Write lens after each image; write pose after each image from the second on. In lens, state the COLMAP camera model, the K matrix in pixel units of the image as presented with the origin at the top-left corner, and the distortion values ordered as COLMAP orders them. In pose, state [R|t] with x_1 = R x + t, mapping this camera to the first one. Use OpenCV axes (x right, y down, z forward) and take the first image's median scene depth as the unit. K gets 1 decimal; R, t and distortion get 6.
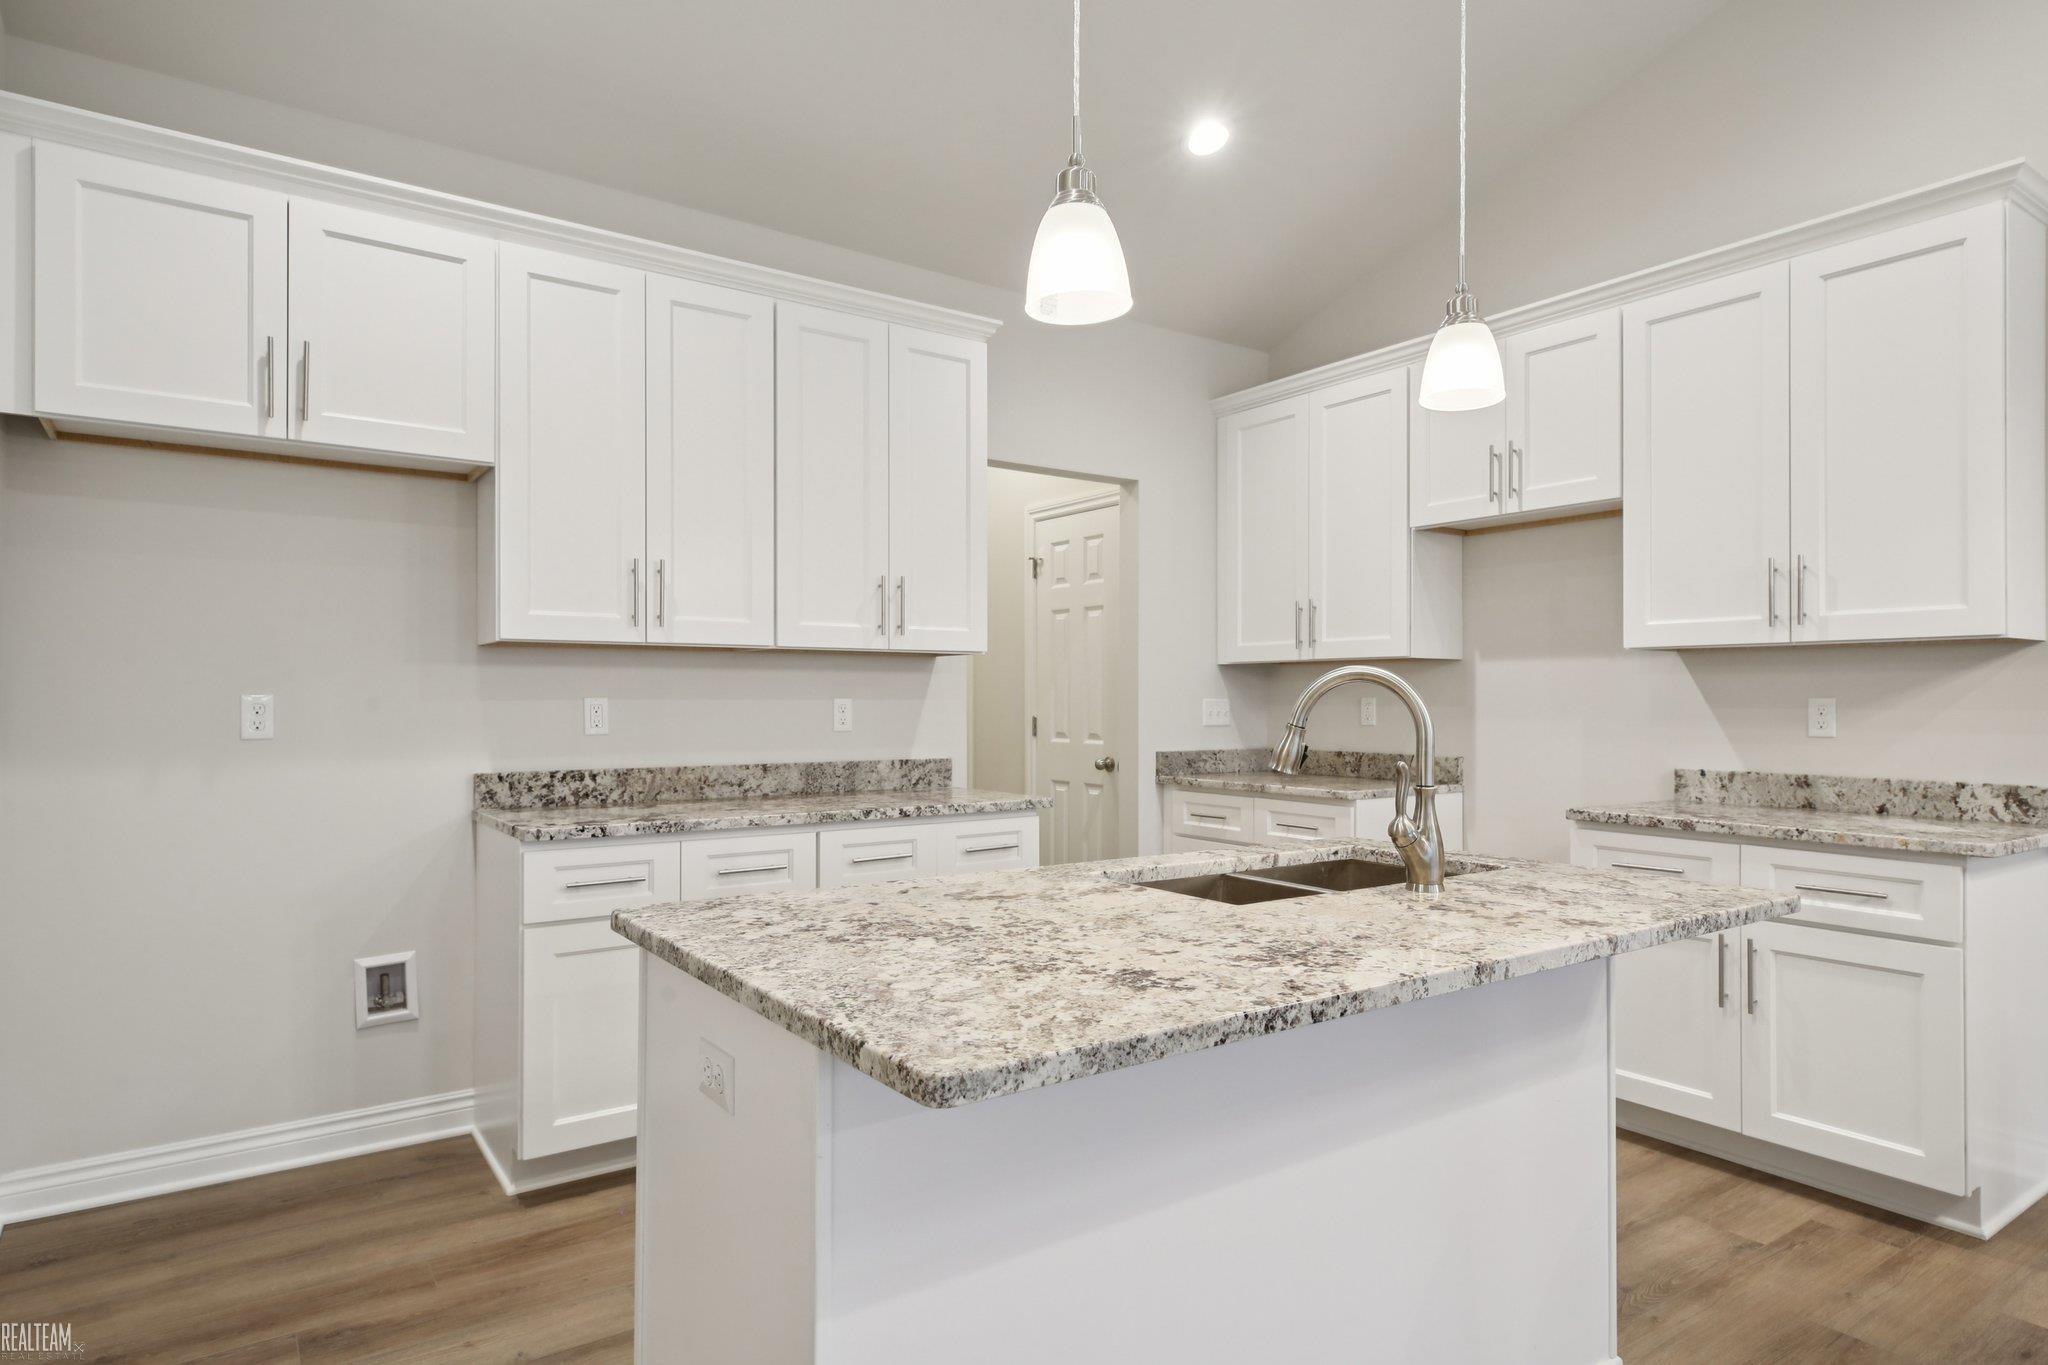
lens RADIAL K [[1165.6, 0, 1032.7], [0, 1165.6, 692.4], [0, 0, 1]] dist [0.010757, 0.000270]
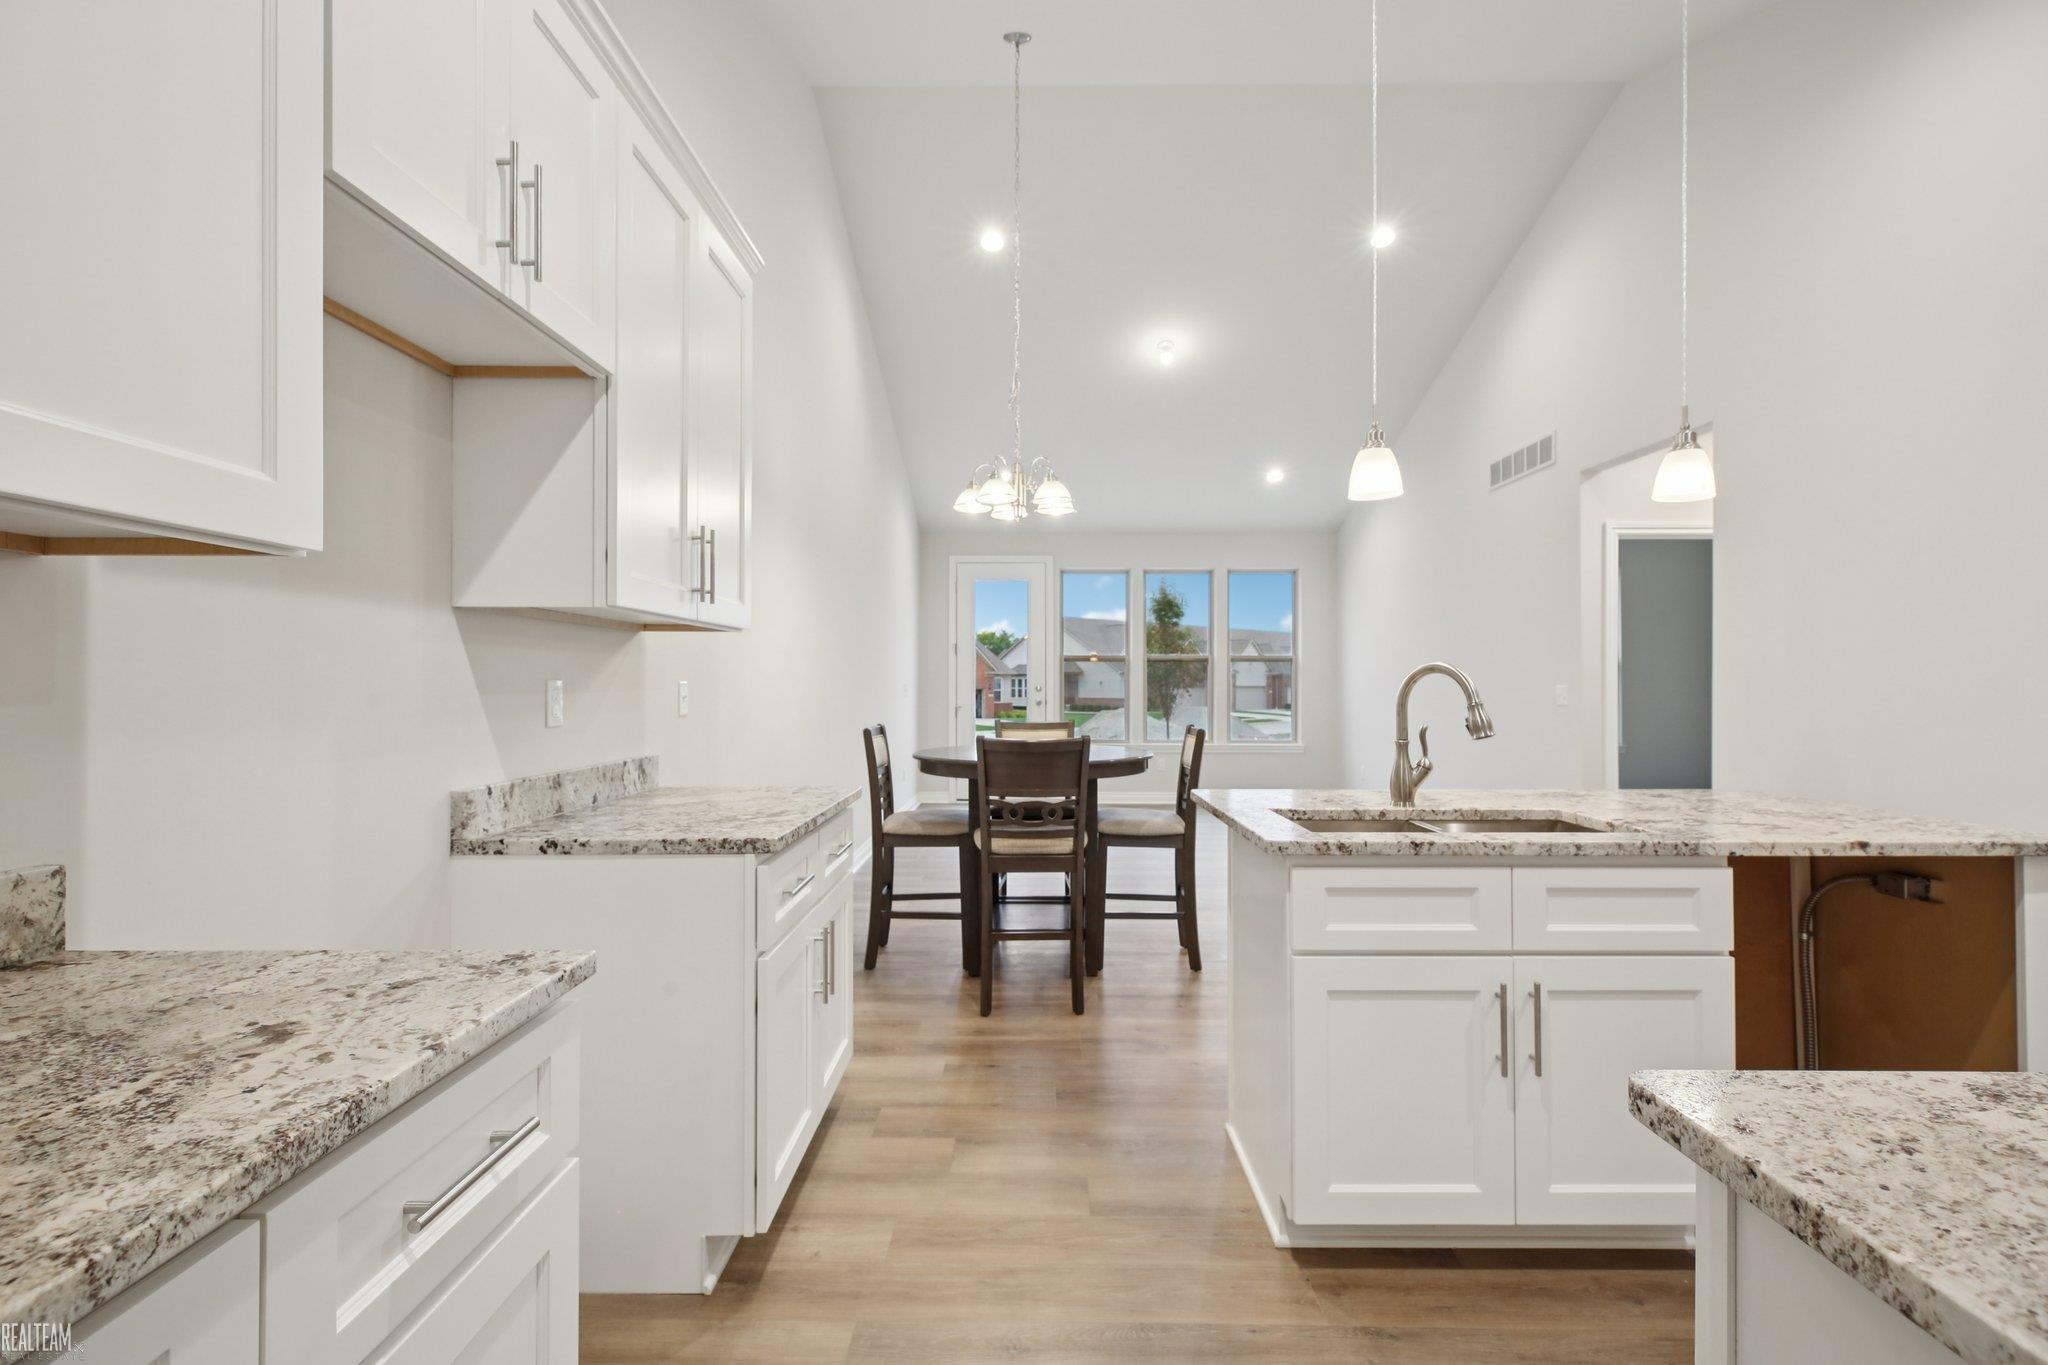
lens RADIAL K [[938.6, 0, 1030.7], [0, 938.6, 683.9], [0, 0, 1]] dist [0.008140, -0.000524]
pose [[-0.814400, -0.003738, 0.580291, 0.005169], [-0.006509, 0.999975, -0.002695, 0.007213], [-0.580267, -0.005972, -0.814405, 1.352508]]
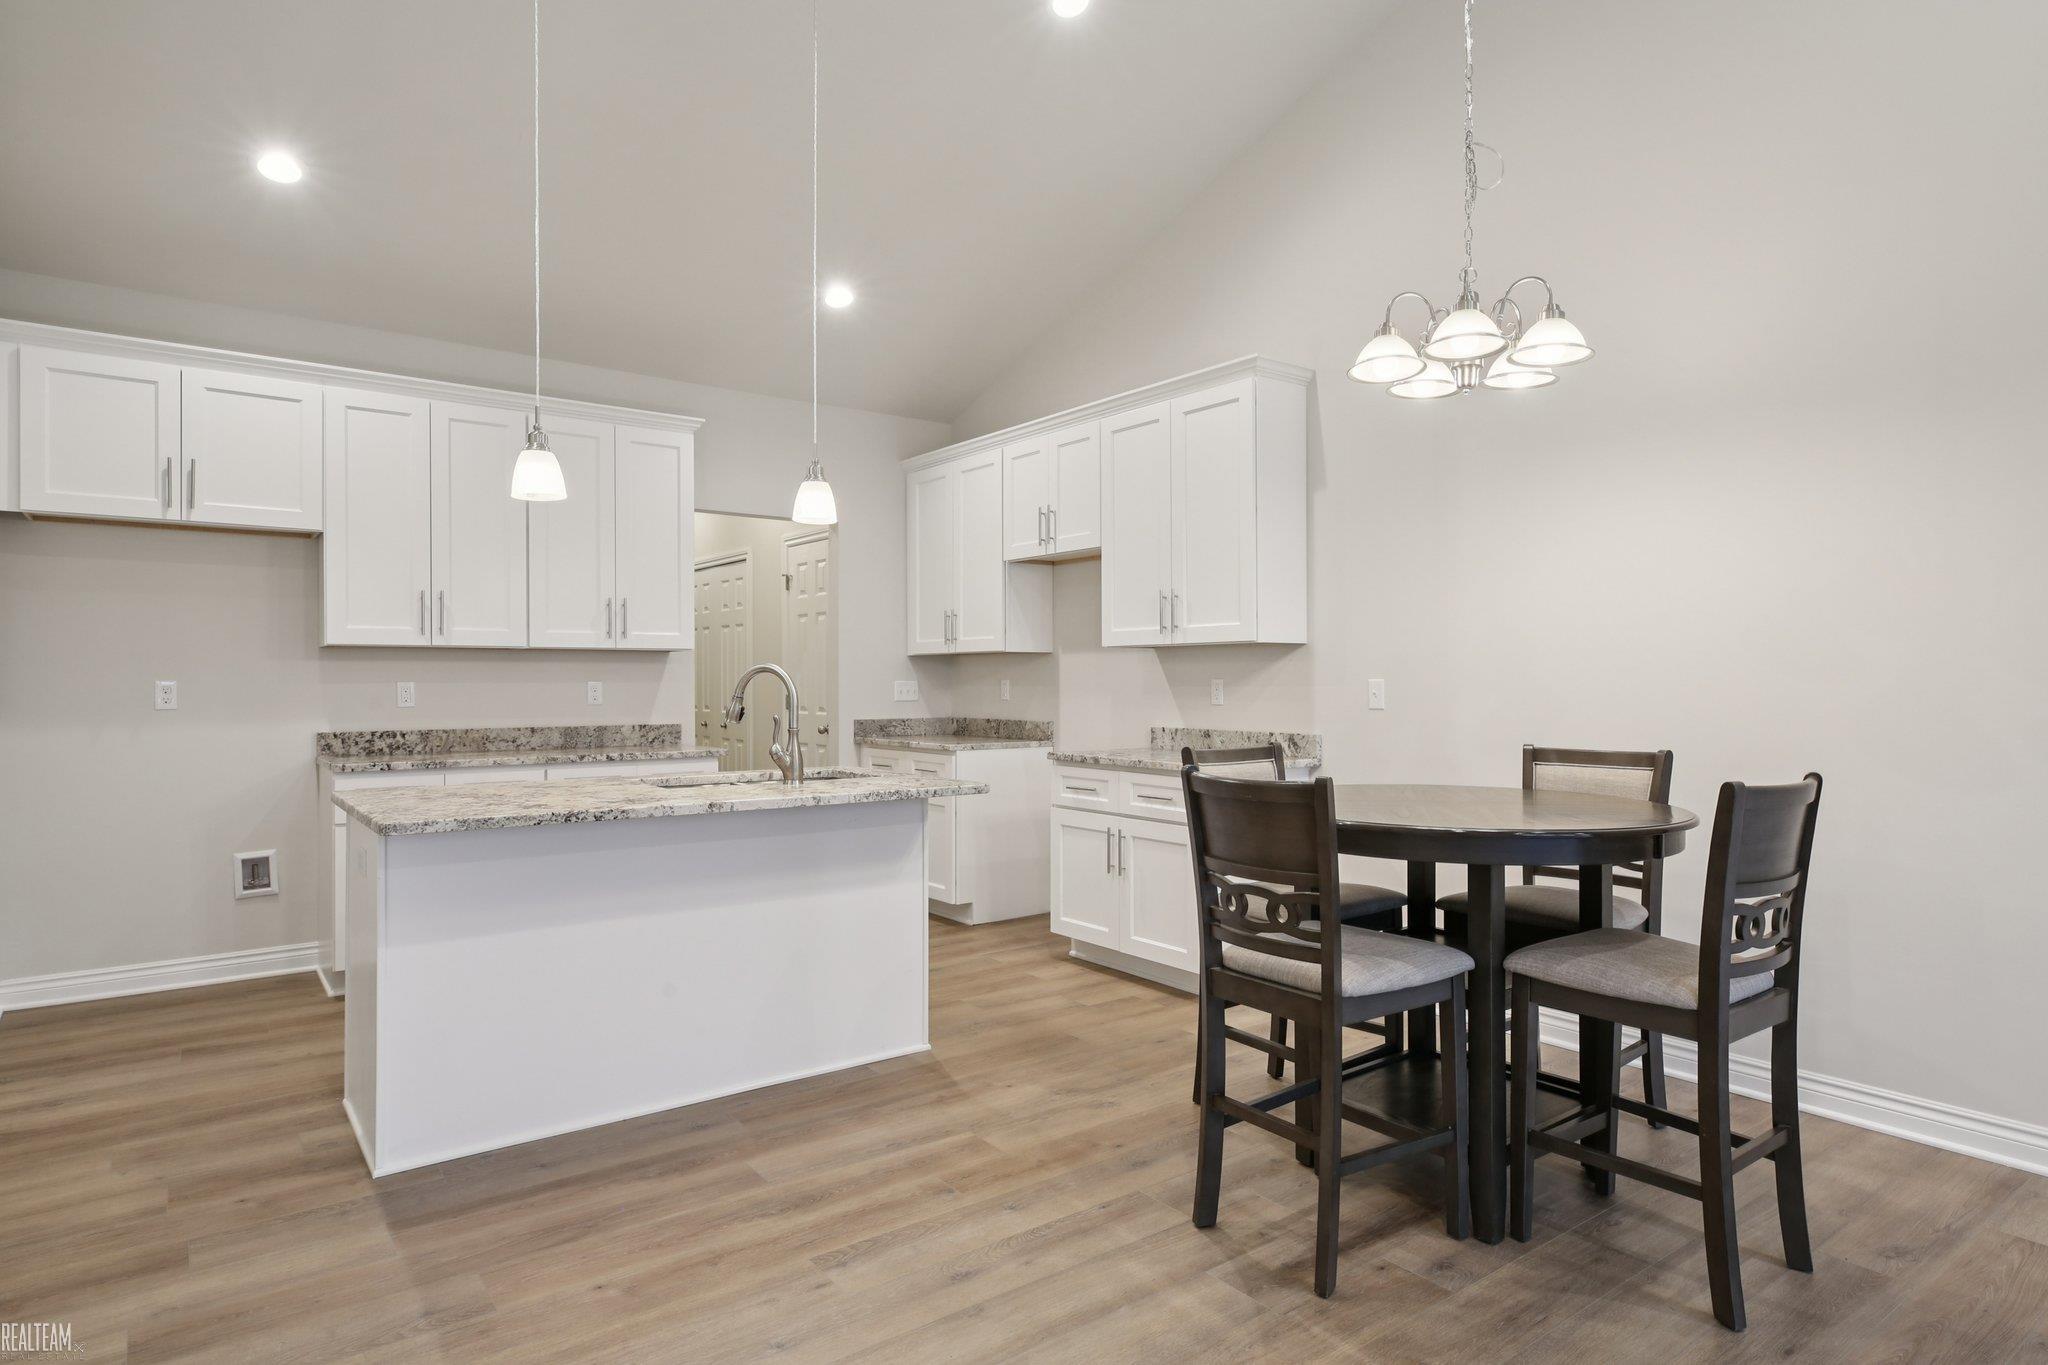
lens RADIAL K [[1139.0, 0, 1032.9], [0, 1139.0, 679.3], [0, 0, 1]] dist [0.007229, -0.000175]
pose [[0.999445, -0.003432, 0.033149, 0.383166], [0.003276, 0.999983, 0.004761, -0.003158], [-0.033165, -0.004650, 0.999439, -0.485069]]
